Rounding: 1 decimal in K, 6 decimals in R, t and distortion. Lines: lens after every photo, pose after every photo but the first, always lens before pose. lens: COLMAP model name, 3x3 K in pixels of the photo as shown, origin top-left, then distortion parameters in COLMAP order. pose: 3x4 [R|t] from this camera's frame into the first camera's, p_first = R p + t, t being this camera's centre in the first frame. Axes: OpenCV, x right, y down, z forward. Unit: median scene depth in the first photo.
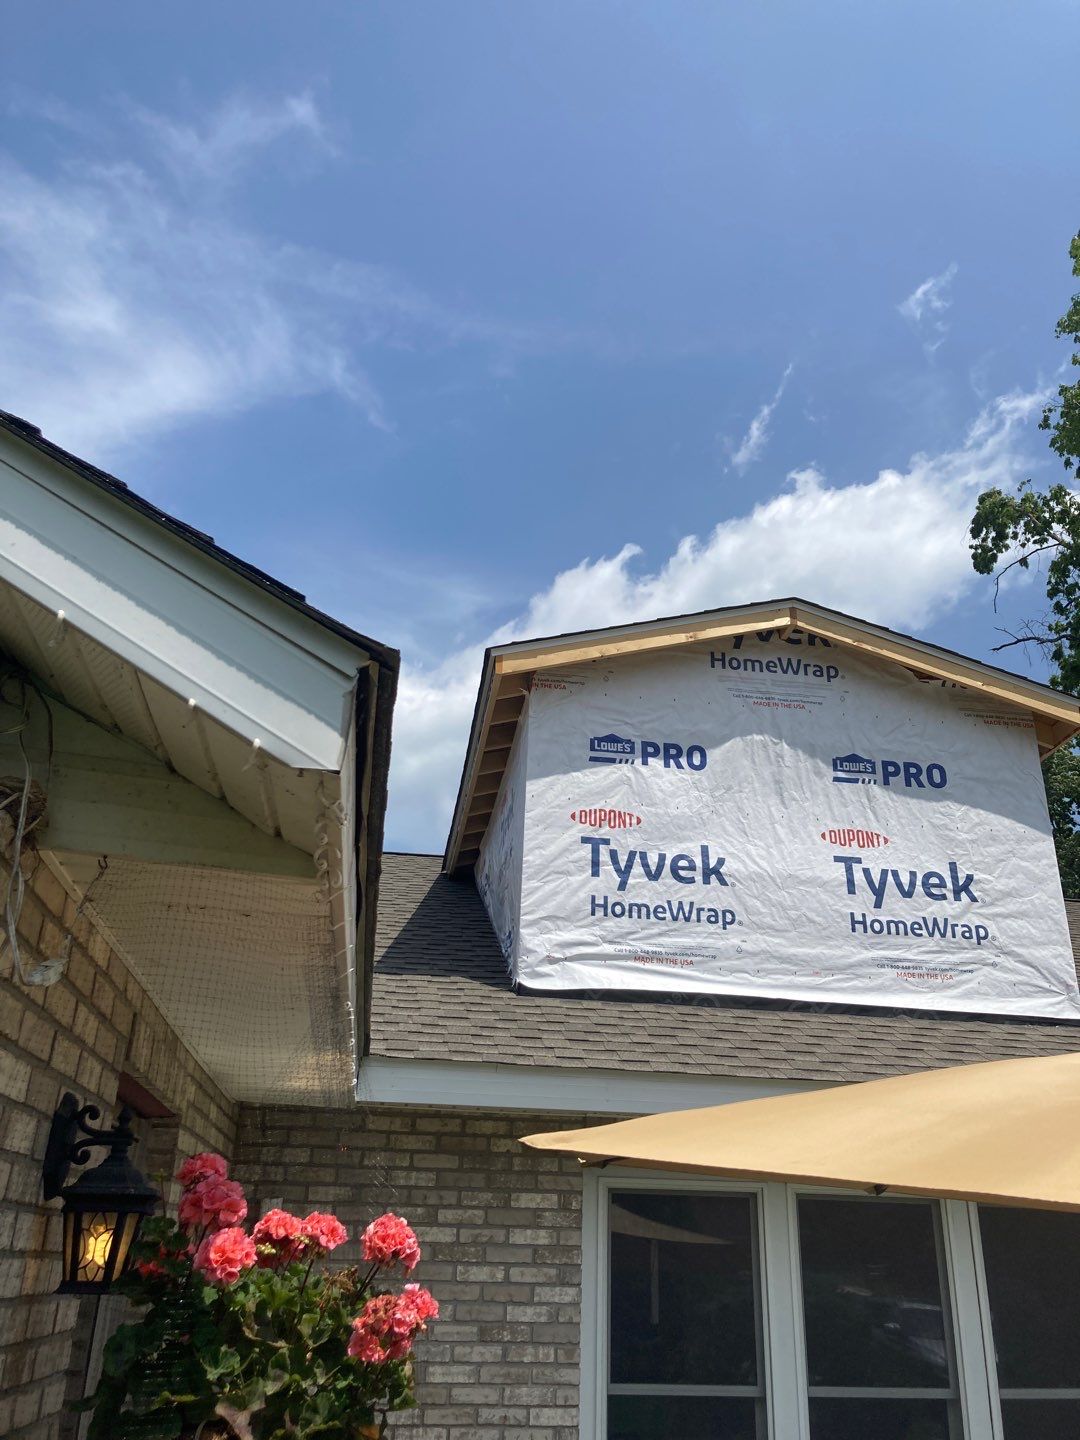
lens RADIAL K [[1208.4, 0, 539.3], [0, 1208.4, 708.8], [0, 0, 1]] dist [0.022160, -0.037647]
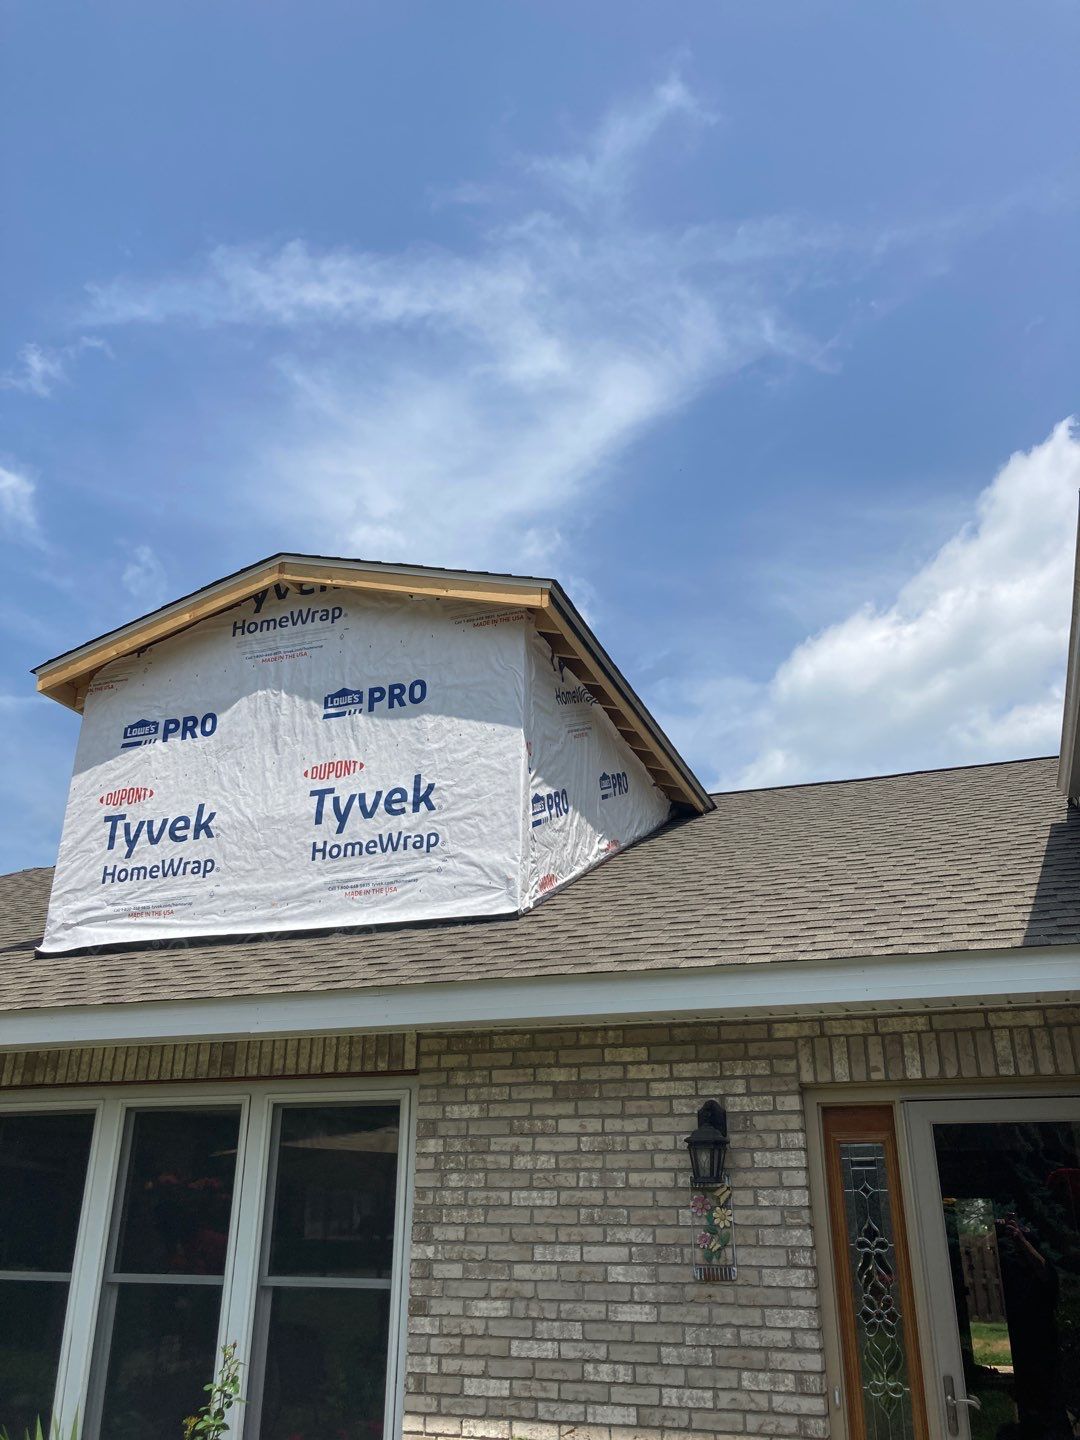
lens RADIAL K [[1208.4, 0, 552.4], [0, 1208.4, 719.9], [0, 0, 1]] dist [0.022160, -0.037647]
pose [[0.875936, -0.205257, -0.436584, 0.896962], [0.220809, 0.975195, -0.015464, 0.124088], [0.428929, -0.082856, 0.899530, 0.153045]]
